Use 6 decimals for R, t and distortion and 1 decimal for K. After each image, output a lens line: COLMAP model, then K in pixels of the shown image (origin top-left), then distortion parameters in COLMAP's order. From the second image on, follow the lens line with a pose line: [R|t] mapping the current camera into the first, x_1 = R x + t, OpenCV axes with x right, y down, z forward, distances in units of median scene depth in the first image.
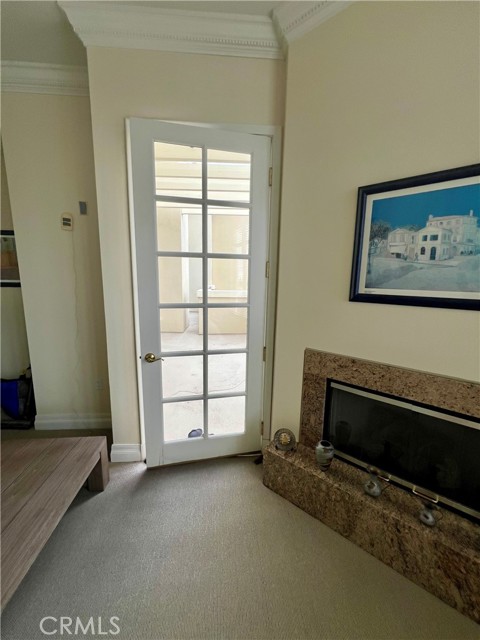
lens RADIAL K [[258.2, 0, 239.1], [0, 258.2, 320.5], [0, 0, 1]] dist [0.000161, 0.000140]
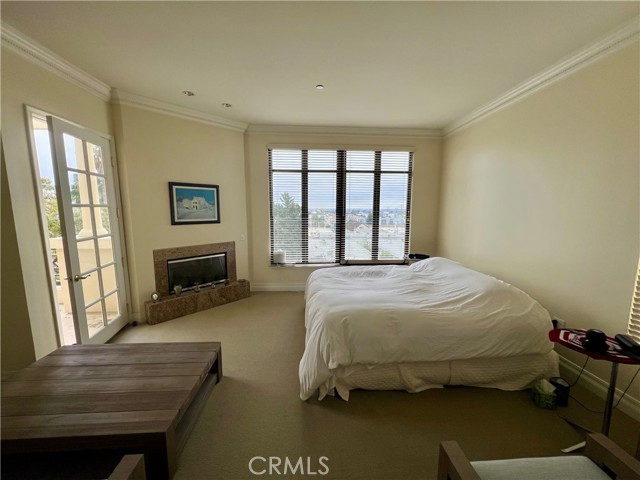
lens RADIAL K [[258.2, 0, 319.0], [0, 258.2, 241.3], [0, 0, 1]] dist [0.000161, 0.000140]
pose [[0.004938, -0.145403, 0.989360, -2.066488], [0.168154, 0.975405, 0.142513, -0.040384], [-0.985748, 0.165662, 0.029267, -0.449544]]
